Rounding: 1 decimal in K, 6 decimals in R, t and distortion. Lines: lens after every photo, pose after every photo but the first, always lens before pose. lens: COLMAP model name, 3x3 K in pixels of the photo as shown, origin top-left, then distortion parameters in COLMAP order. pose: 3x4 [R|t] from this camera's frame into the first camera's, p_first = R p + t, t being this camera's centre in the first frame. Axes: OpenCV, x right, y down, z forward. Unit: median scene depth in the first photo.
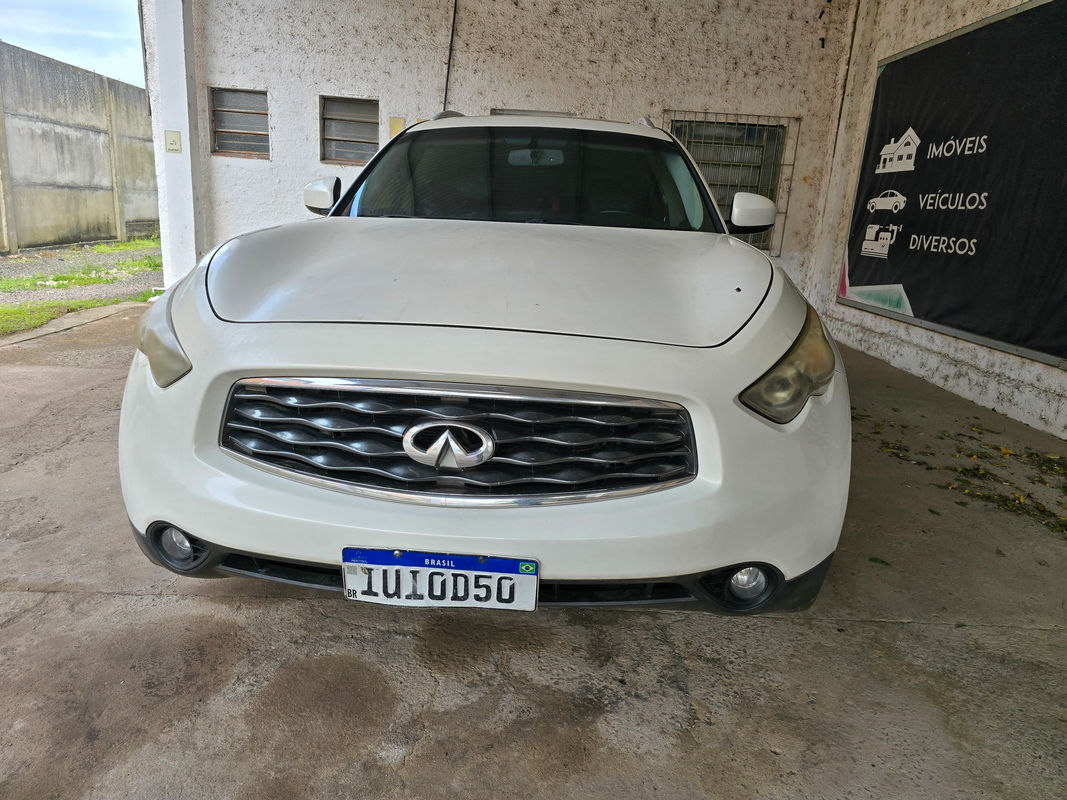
lens RADIAL K [[715.1, 0, 532.3], [0, 715.1, 387.7], [0, 0, 1]] dist [0.058261, -0.048411]
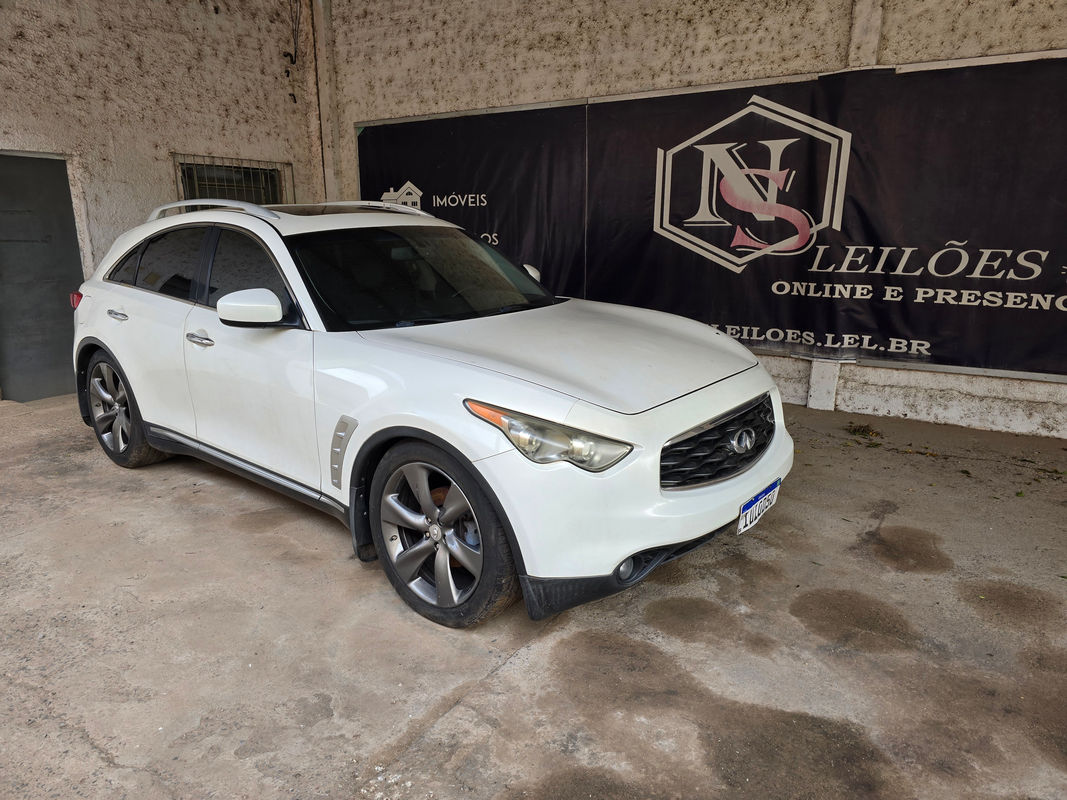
lens RADIAL K [[715.1, 0, 543.4], [0, 715.1, 404.4], [0, 0, 1]] dist [0.058261, -0.048411]
pose [[0.564176, -0.258760, 0.784059, -0.535268], [0.235199, 0.960644, 0.147798, -0.119240], [-0.791446, 0.101026, 0.602832, 0.067657]]
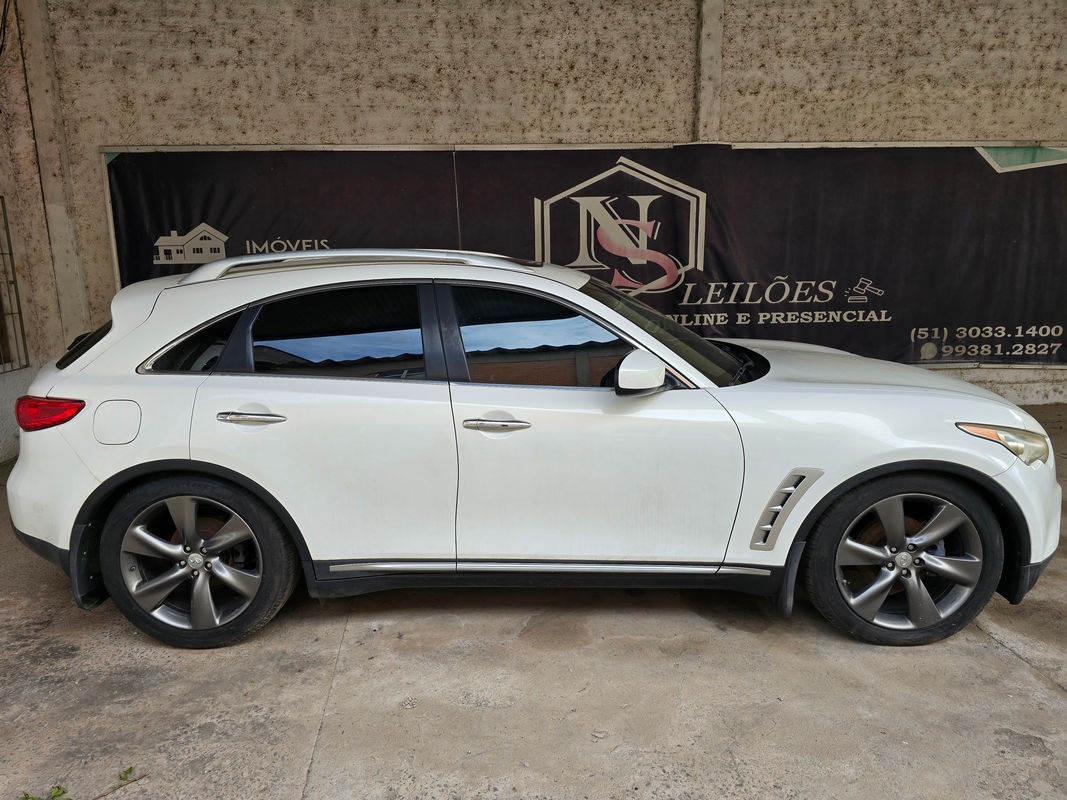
lens RADIAL K [[715.1, 0, 523.6], [0, 715.1, 402.4], [0, 0, 1]] dist [0.058261, -0.048411]
pose [[-0.064510, -0.247390, 0.966766, -0.678291], [0.262241, 0.930532, 0.255616, -0.298486], [-0.962844, 0.270016, 0.004847, 0.699910]]
